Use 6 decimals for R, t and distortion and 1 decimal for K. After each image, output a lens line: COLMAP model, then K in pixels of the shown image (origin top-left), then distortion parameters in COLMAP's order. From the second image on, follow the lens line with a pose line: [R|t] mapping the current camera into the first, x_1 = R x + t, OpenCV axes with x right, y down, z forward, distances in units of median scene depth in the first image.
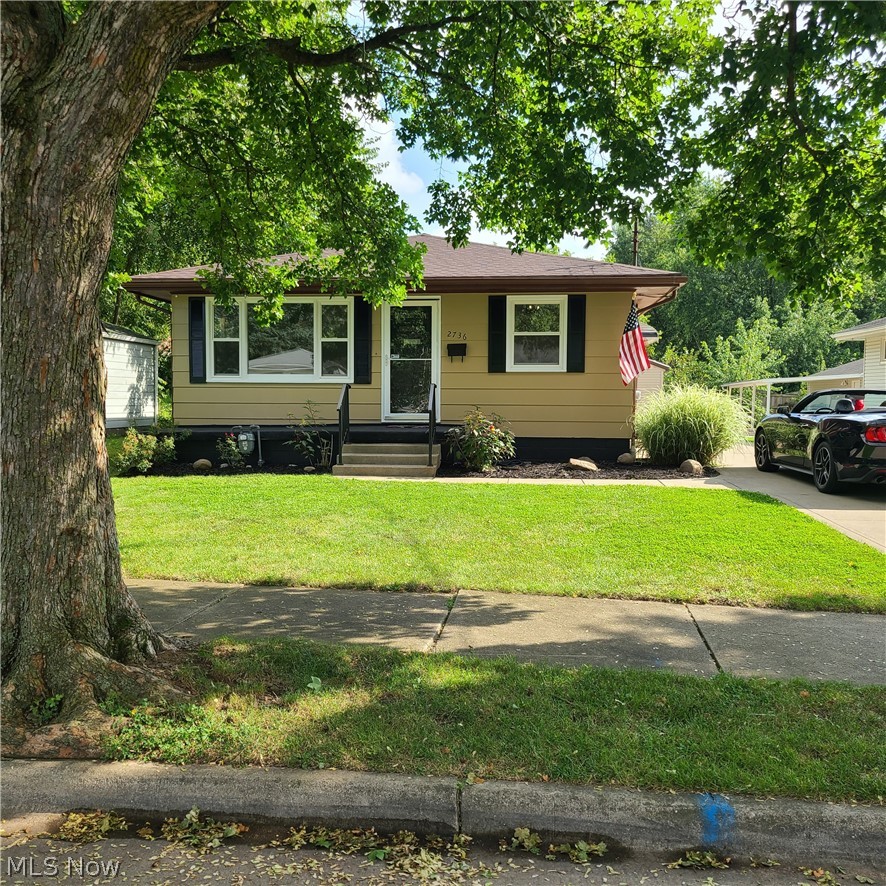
lens RADIAL K [[888.9, 0, 445.1], [0, 888.9, 447.6], [0, 0, 1]] dist [0.056172, -0.005266]
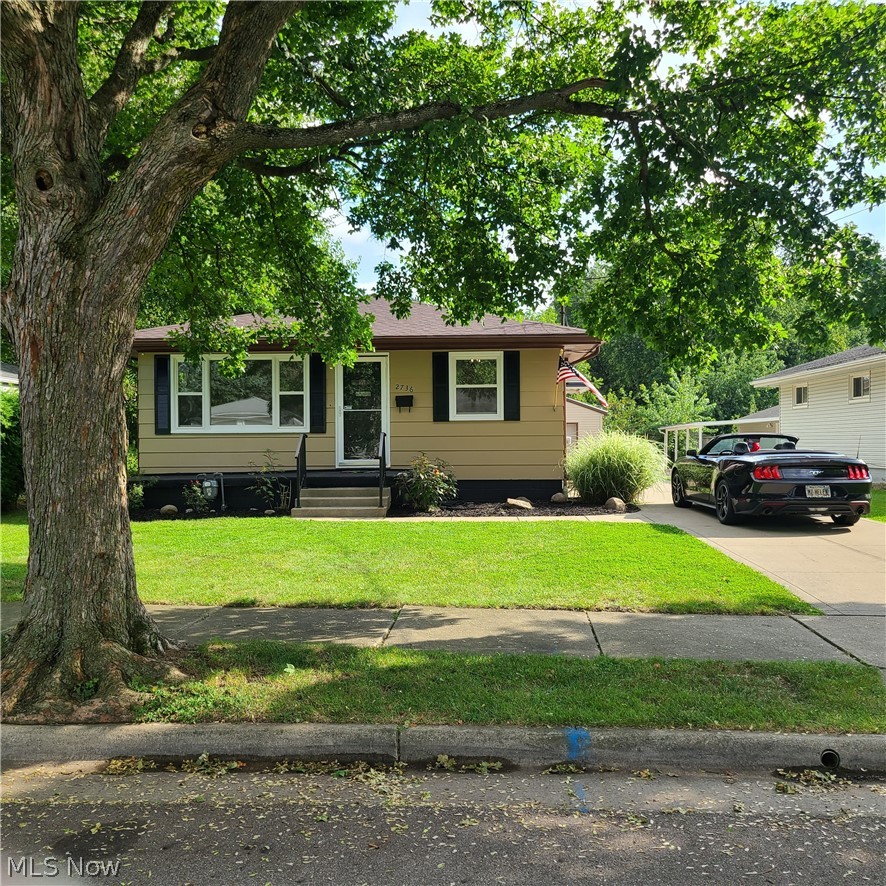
lens RADIAL K [[888.9, 0, 445.1], [0, 888.9, 447.6], [0, 0, 1]] dist [0.056172, -0.005266]
pose [[0.998519, -0.013770, 0.052636, 0.012044], [0.016384, 0.998637, -0.049554, 0.006236], [-0.051882, 0.050343, 0.997384, -0.231907]]
